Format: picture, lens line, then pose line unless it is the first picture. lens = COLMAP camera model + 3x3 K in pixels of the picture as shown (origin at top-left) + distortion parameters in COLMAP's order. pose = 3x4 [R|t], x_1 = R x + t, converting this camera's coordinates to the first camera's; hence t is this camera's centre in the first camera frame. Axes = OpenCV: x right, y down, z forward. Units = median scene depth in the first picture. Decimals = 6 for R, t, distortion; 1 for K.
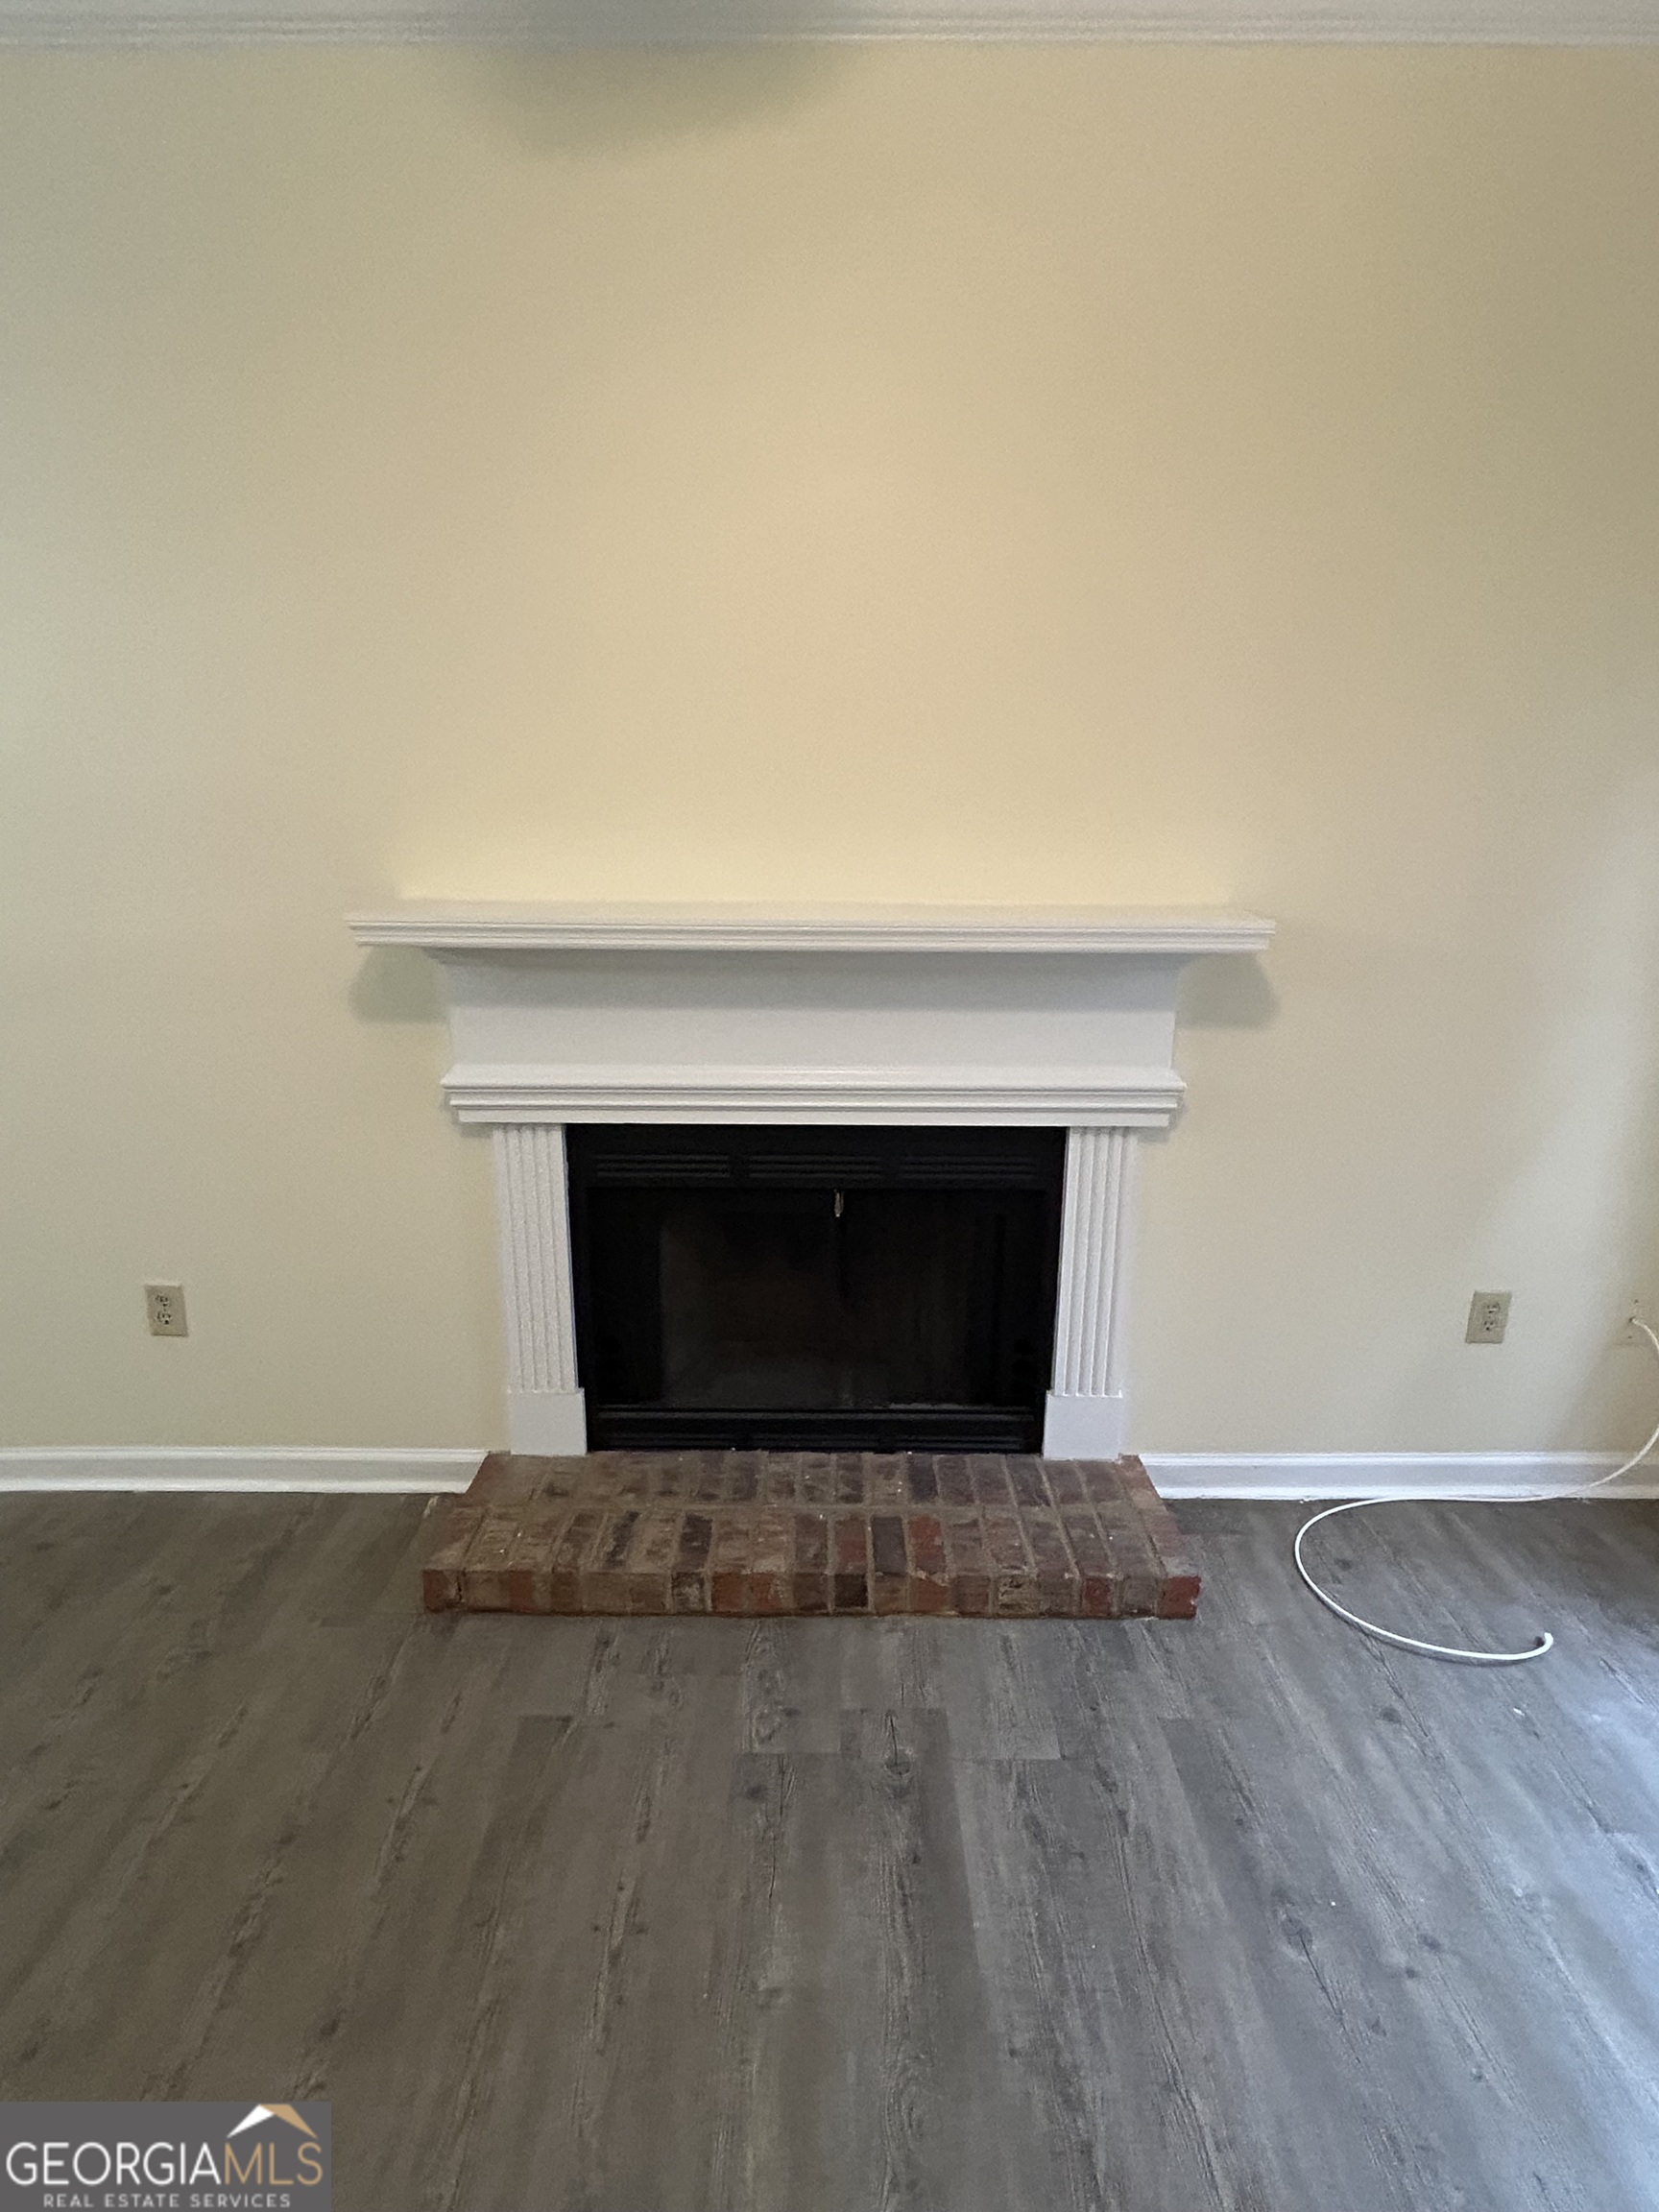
lens RADIAL K [[1123.5, 0, 829.7], [0, 1123.5, 1107.3], [0, 0, 1]] dist [-0.003042, 0.000153]
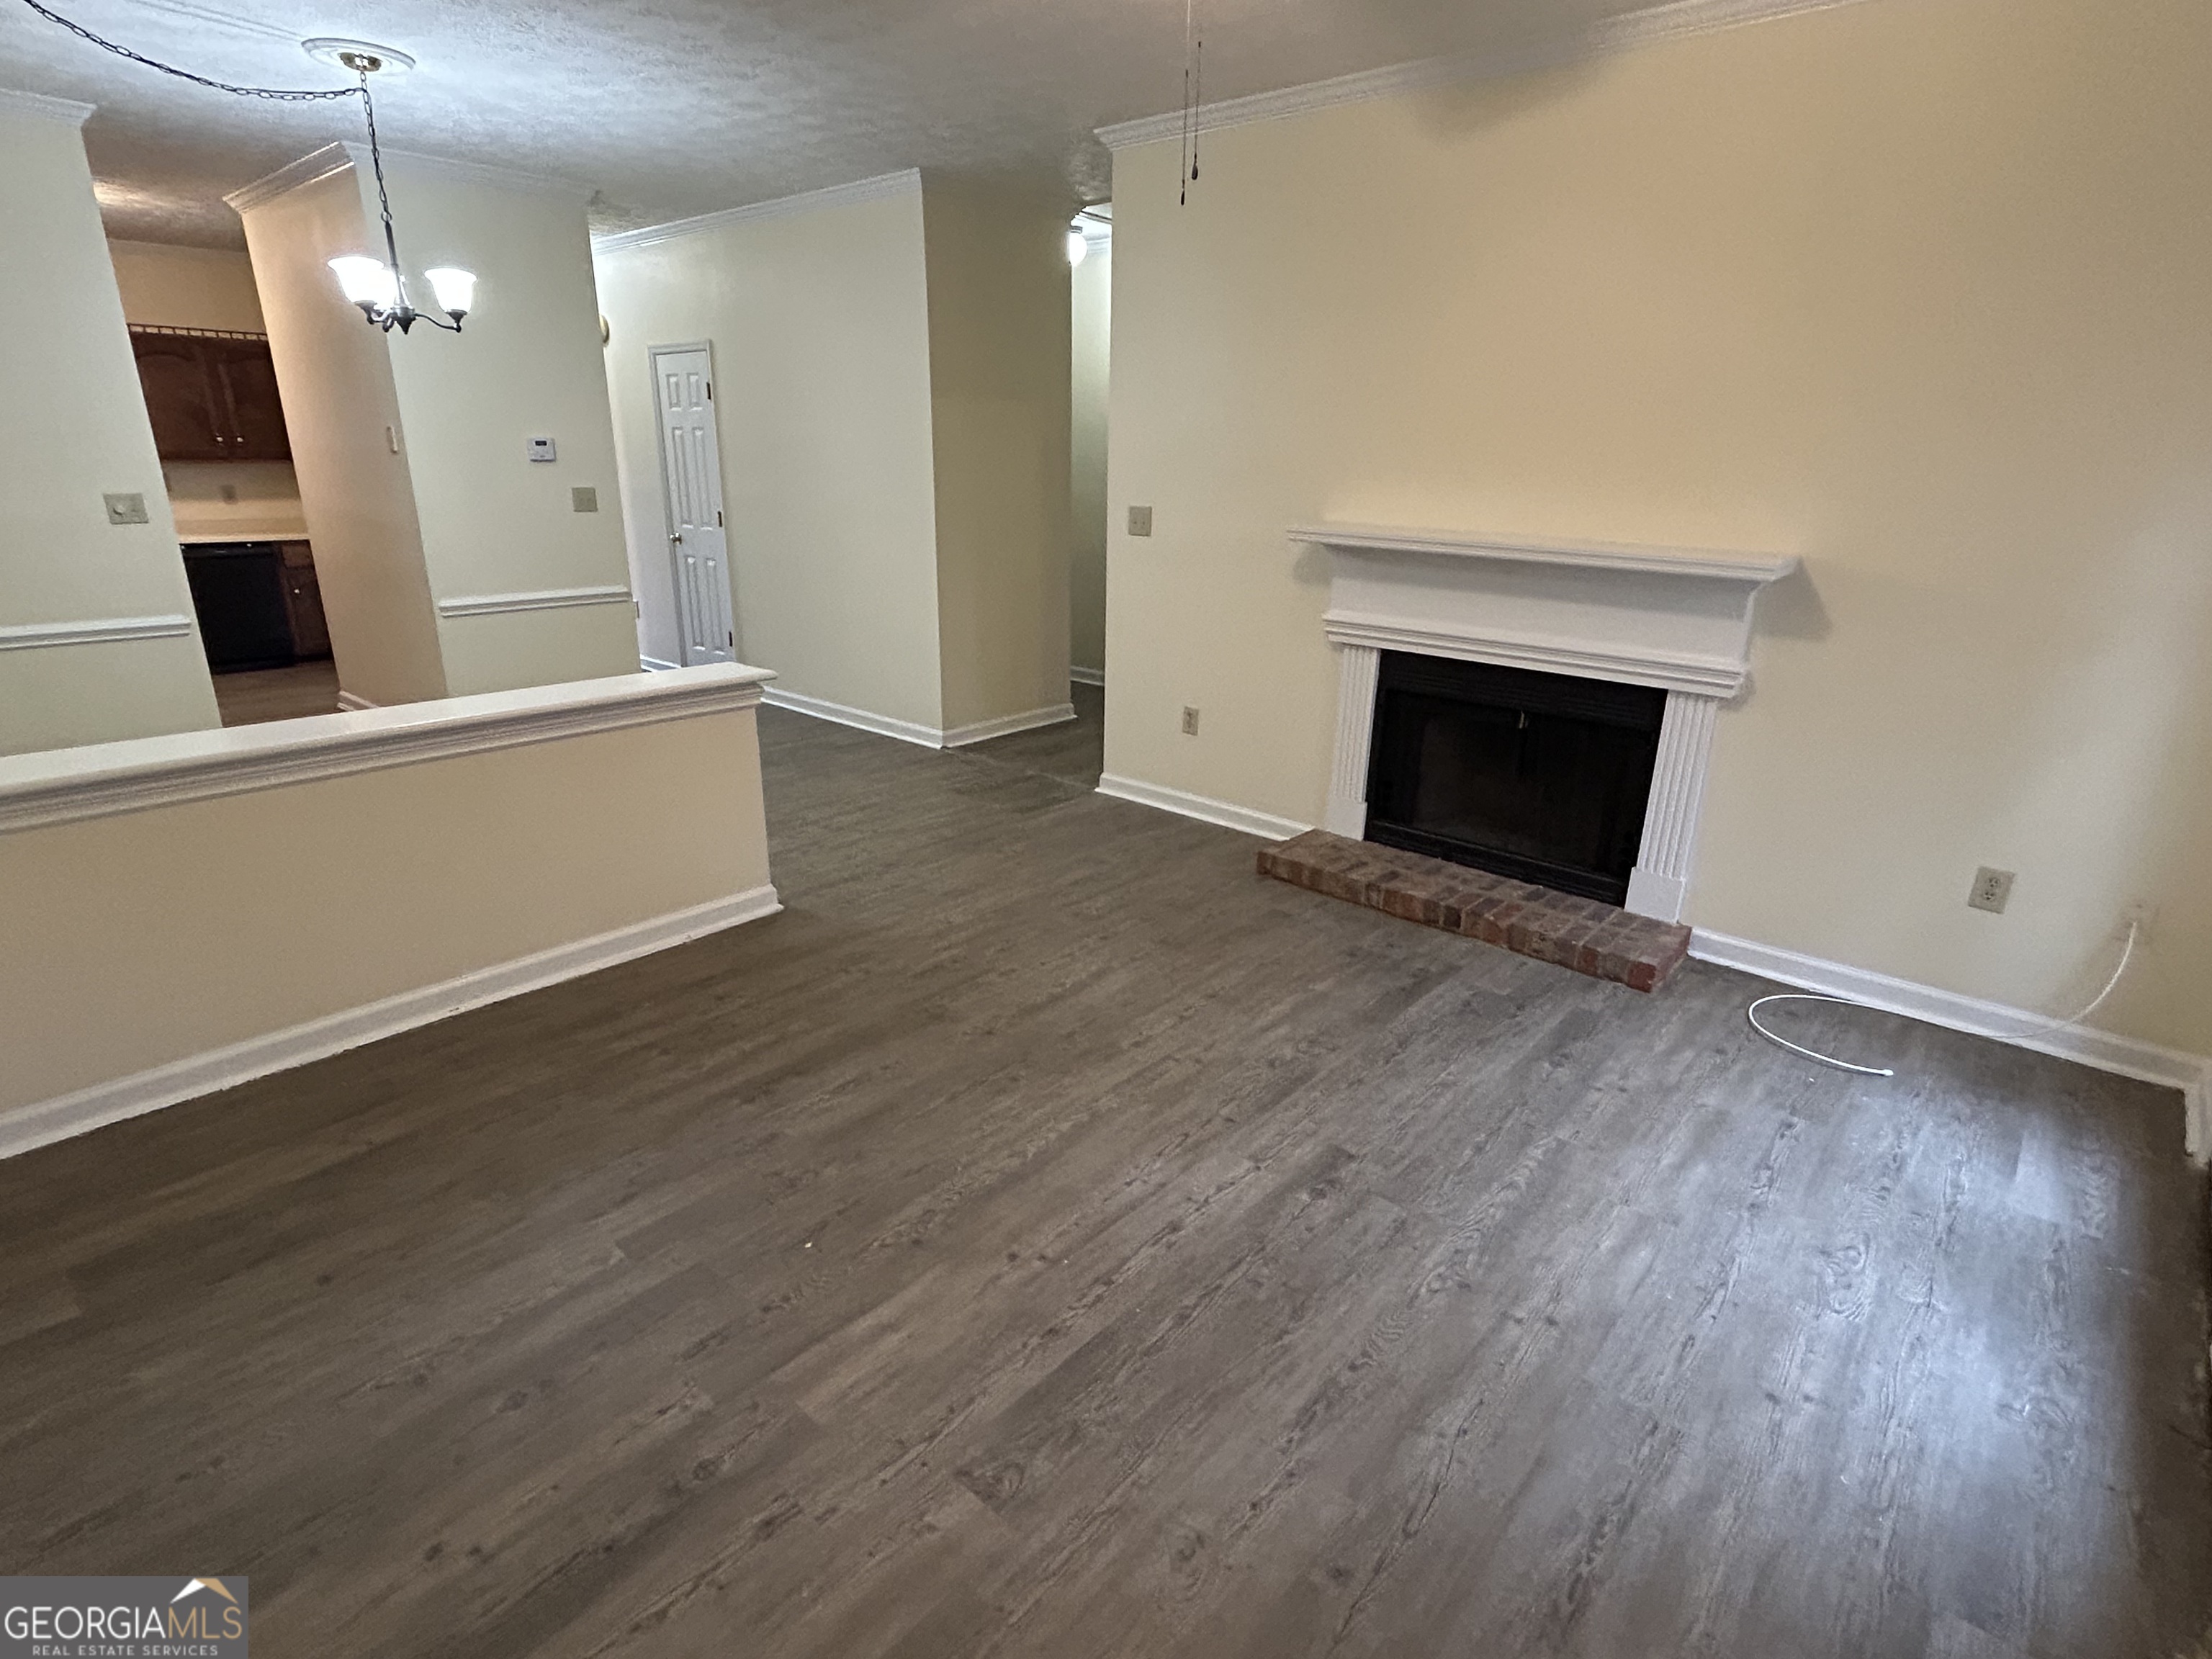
lens RADIAL K [[1092.4, 0, 1109.7], [0, 1092.4, 833.6], [0, 0, 1]] dist [-0.021647, 0.000119]
pose [[0.744942, 0.225926, -0.627709, 0.630735], [-0.192134, 0.973701, 0.122438, 0.178095], [0.638863, 0.029395, 0.768759, -0.654929]]
